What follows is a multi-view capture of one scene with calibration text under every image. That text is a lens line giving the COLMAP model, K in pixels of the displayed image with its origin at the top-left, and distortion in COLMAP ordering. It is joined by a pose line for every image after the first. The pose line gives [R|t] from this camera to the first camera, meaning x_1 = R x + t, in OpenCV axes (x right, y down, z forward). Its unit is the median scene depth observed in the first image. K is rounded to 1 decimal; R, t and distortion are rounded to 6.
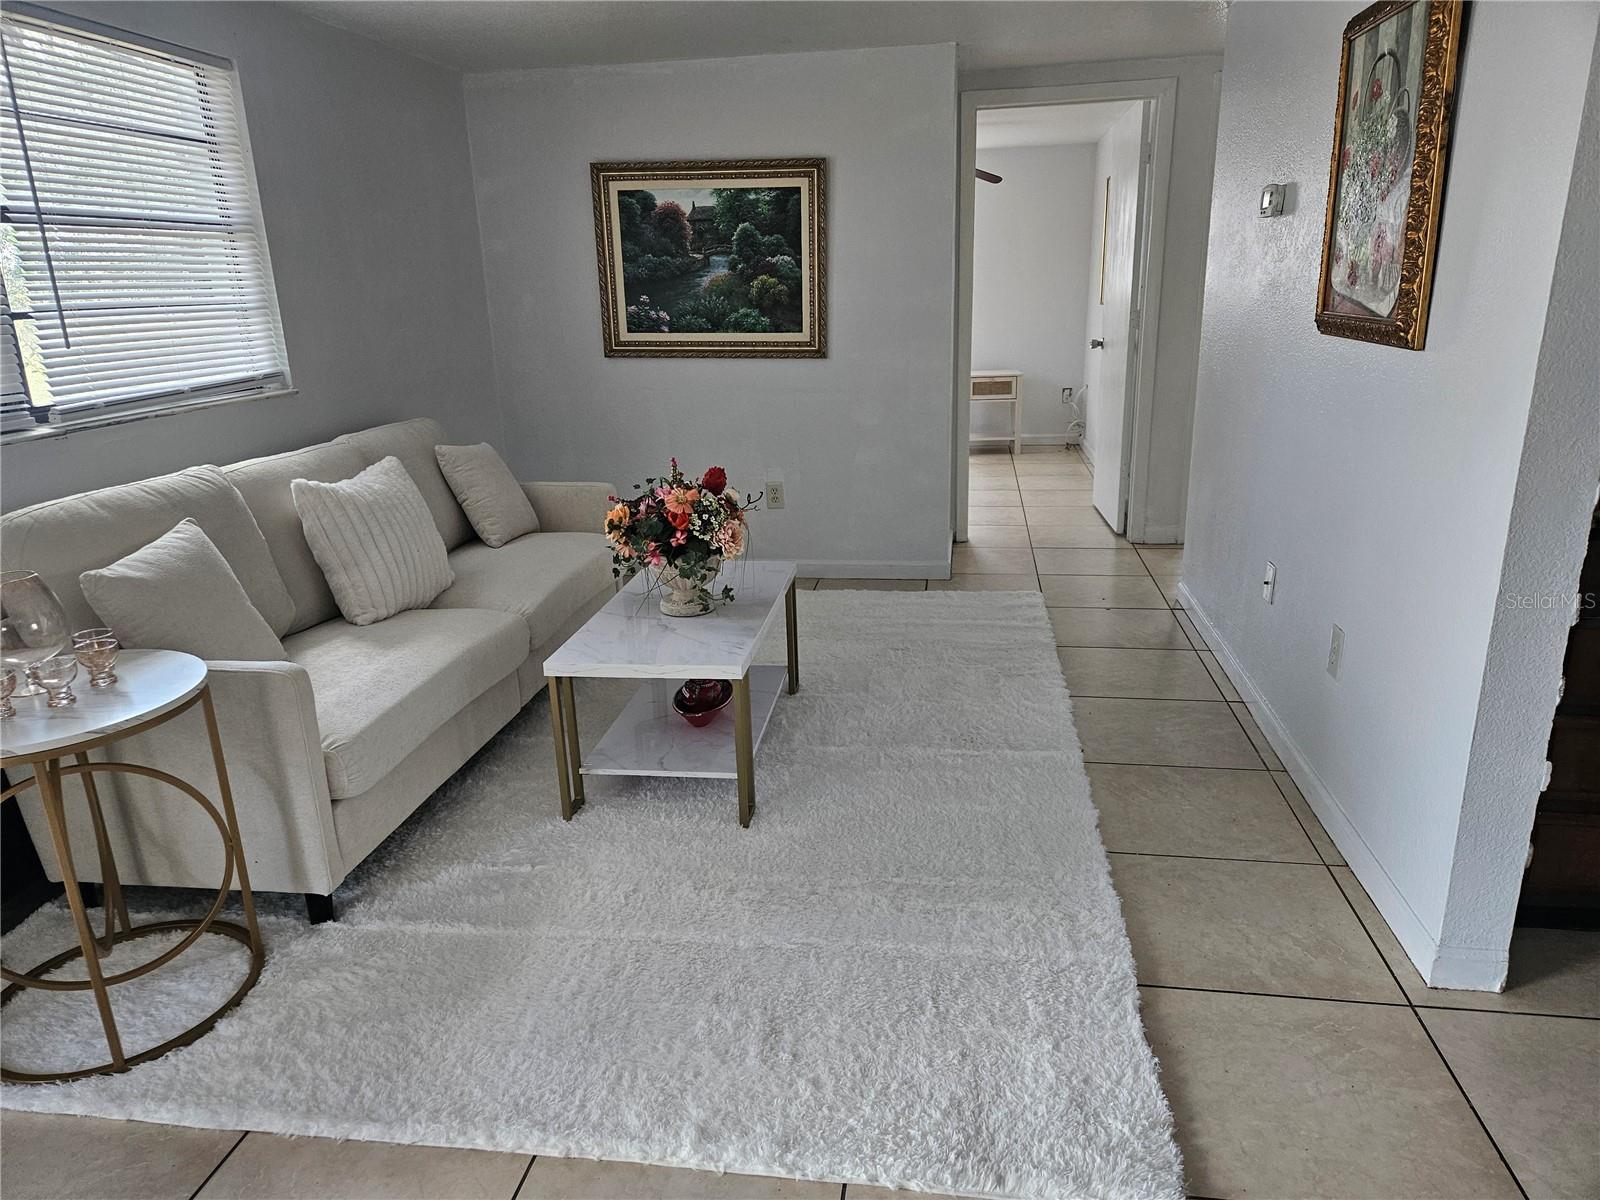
lens RADIAL K [[1072.3, 0, 800.0], [0, 1072.3, 600.0], [0, 0, 1]] dist [0.071778, -0.063800]
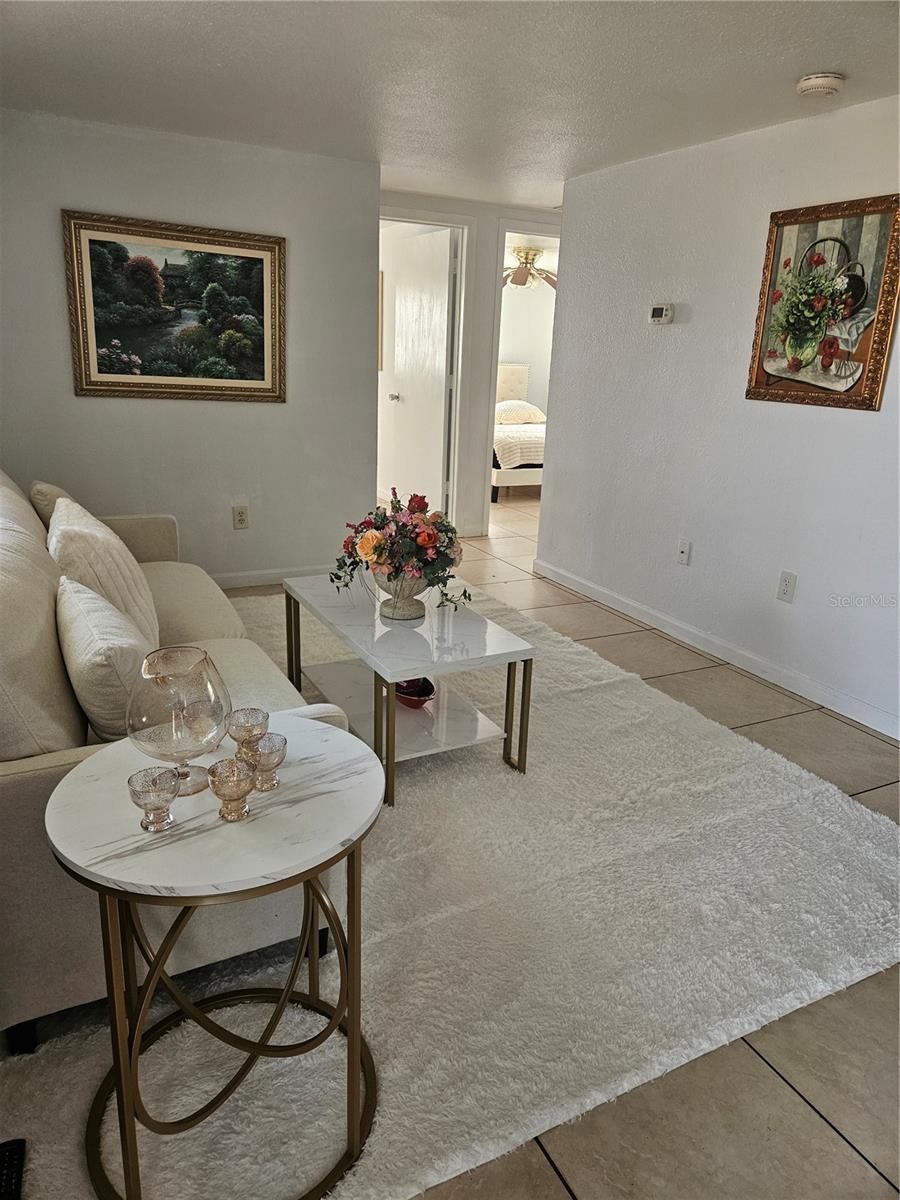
lens RADIAL K [[804.2, 0, 455.0], [0, 804.2, 589.7], [0, 0, 1]] dist [0.071778, -0.063800]
pose [[0.806445, -0.111500, 0.580701, -0.381375], [0.107563, 0.993338, 0.041352, -0.031917], [-0.581443, 0.029114, 0.813066, 0.151217]]
